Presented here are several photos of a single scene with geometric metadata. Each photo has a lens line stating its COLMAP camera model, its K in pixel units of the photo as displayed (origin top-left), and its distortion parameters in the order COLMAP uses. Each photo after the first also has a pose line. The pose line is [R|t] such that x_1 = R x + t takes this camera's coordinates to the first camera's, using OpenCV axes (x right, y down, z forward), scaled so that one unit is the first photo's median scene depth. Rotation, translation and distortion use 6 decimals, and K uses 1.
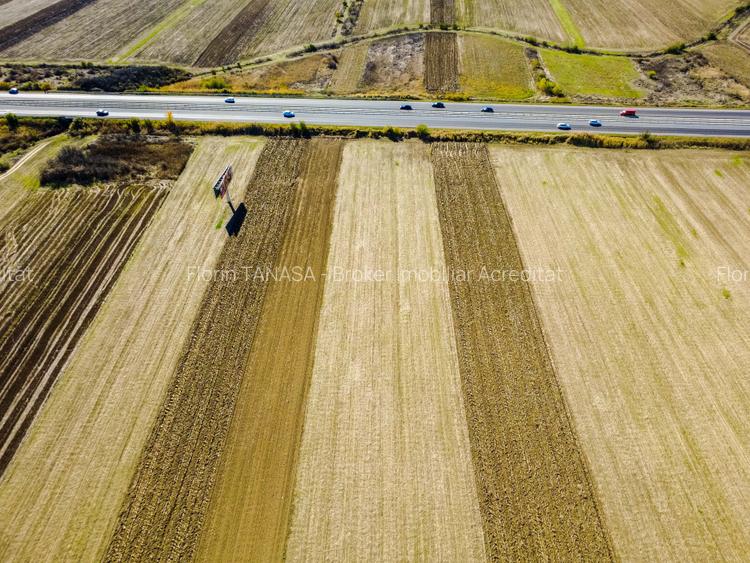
lens RADIAL K [[552.9, 0, 374.8], [0, 552.9, 277.7], [0, 0, 1]] dist [-0.002504, 0.003911]
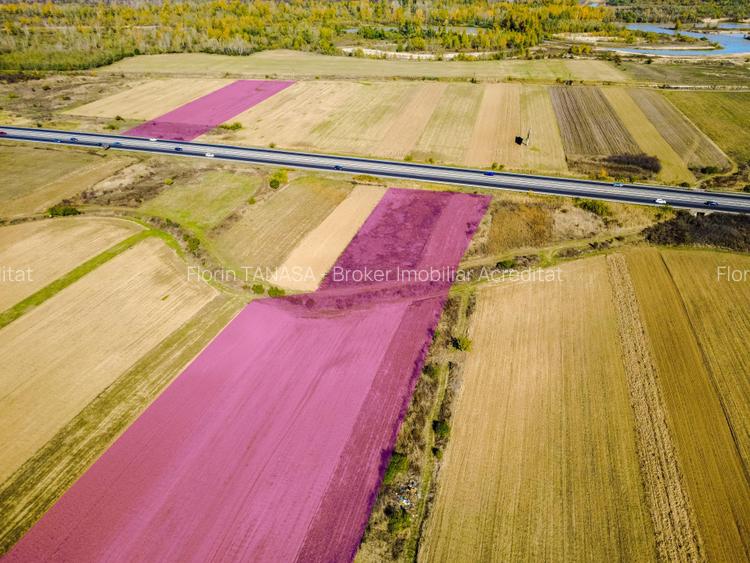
lens RADIAL K [[552.9, 0, 374.8], [0, 552.9, 277.7], [0, 0, 1]] dist [-0.002504, 0.003911]
pose [[-0.979016, -0.090932, 0.182373, -0.127504], [0.138057, 0.362325, 0.921771, -1.621589], [-0.149897, 0.927606, -0.342168, 1.947680]]
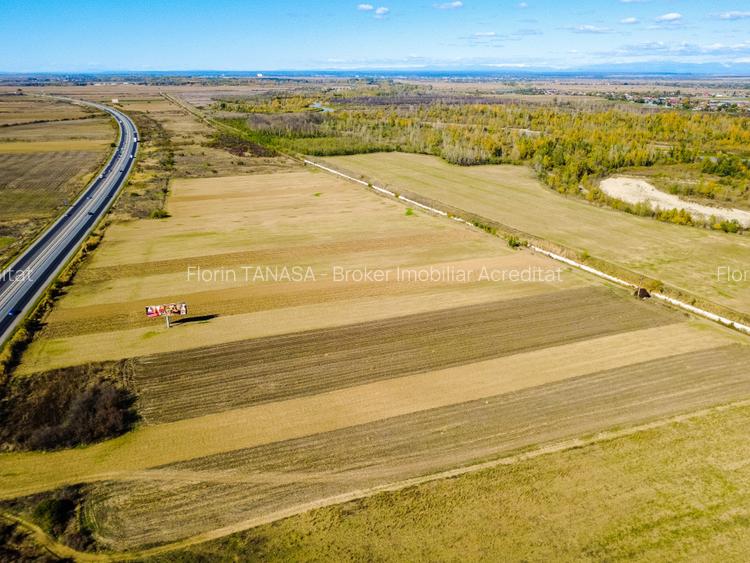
lens RADIAL K [[552.9, 0, 374.8], [0, 552.9, 277.7], [0, 0, 1]] dist [-0.002504, 0.003911]
pose [[-0.354439, -0.315634, 0.880198, -1.336392], [0.595869, 0.649195, 0.472743, -0.469452], [-0.720634, 0.692041, -0.042024, 0.587498]]
